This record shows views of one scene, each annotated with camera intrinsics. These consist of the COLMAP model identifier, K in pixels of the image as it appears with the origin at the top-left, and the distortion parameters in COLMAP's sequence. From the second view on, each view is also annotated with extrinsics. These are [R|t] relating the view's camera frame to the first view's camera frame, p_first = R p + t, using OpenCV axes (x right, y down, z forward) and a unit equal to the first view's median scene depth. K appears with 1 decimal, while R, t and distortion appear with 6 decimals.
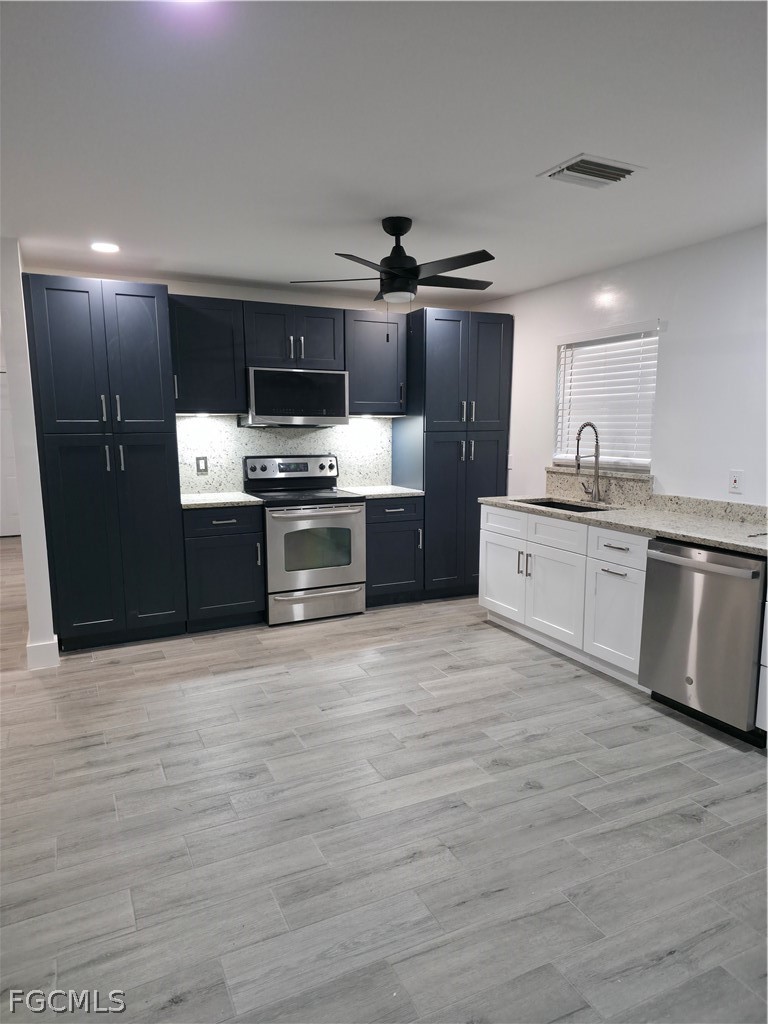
lens RADIAL K [[649.8, 0, 382.9], [0, 649.8, 520.6], [0, 0, 1]] dist [0.072116, -0.082281]
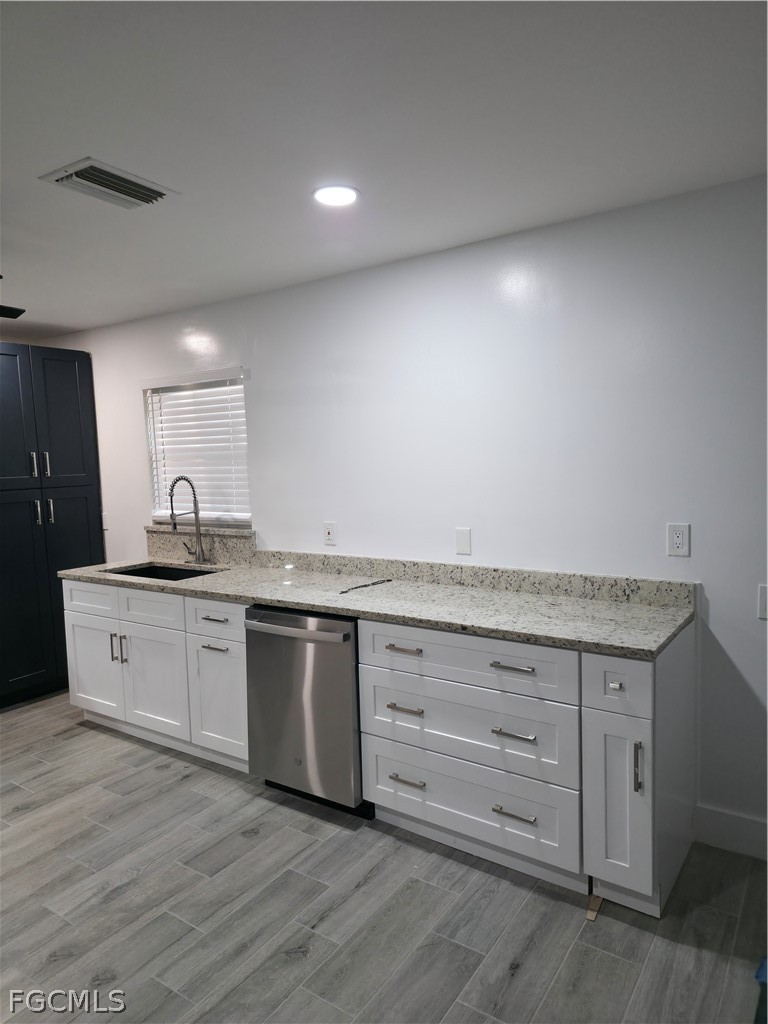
lens RADIAL K [[649.8, 0, 382.9], [0, 649.8, 520.6], [0, 0, 1]] dist [0.072116, -0.082281]
pose [[0.864636, -0.074753, 0.496807, 0.115636], [0.103976, 0.994085, -0.031382, -0.037107], [-0.491522, 0.078790, 0.867293, 0.107708]]
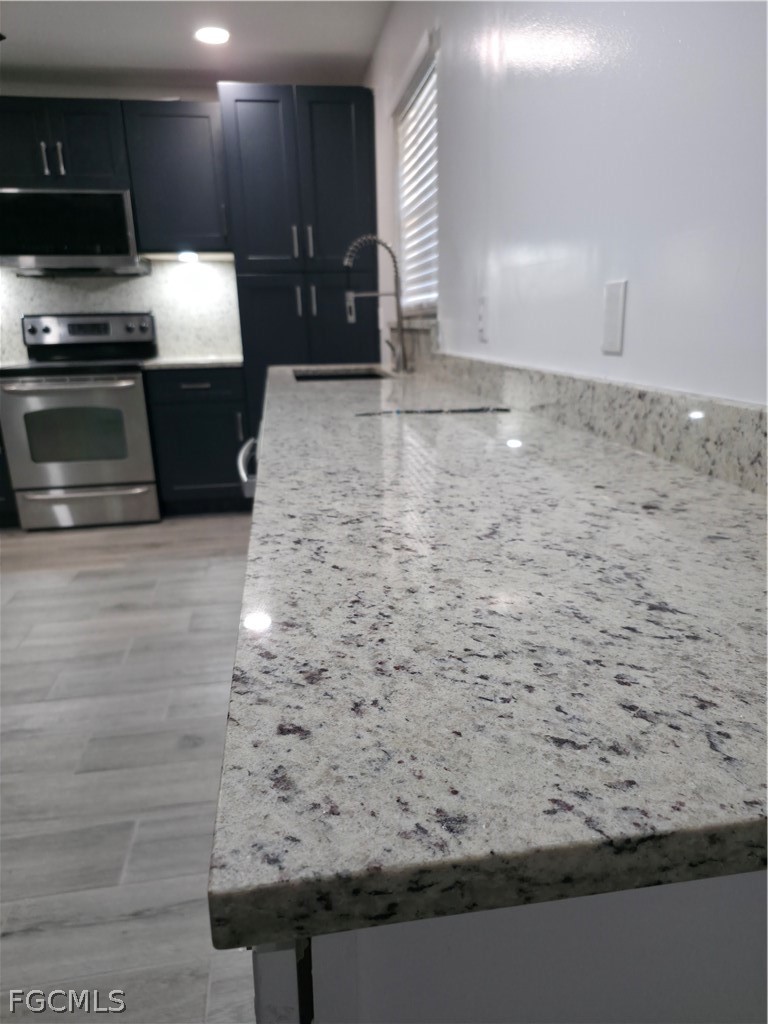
lens RADIAL K [[680.4, 0, 384.0], [0, 680.4, 512.0], [0, 0, 1]] dist [0.022152, -0.001843]
pose [[0.958537, 0.056795, -0.279251, 0.578692], [-0.019564, 0.990742, 0.134344, 0.021843], [0.284296, -0.123311, 0.950773, 0.398498]]
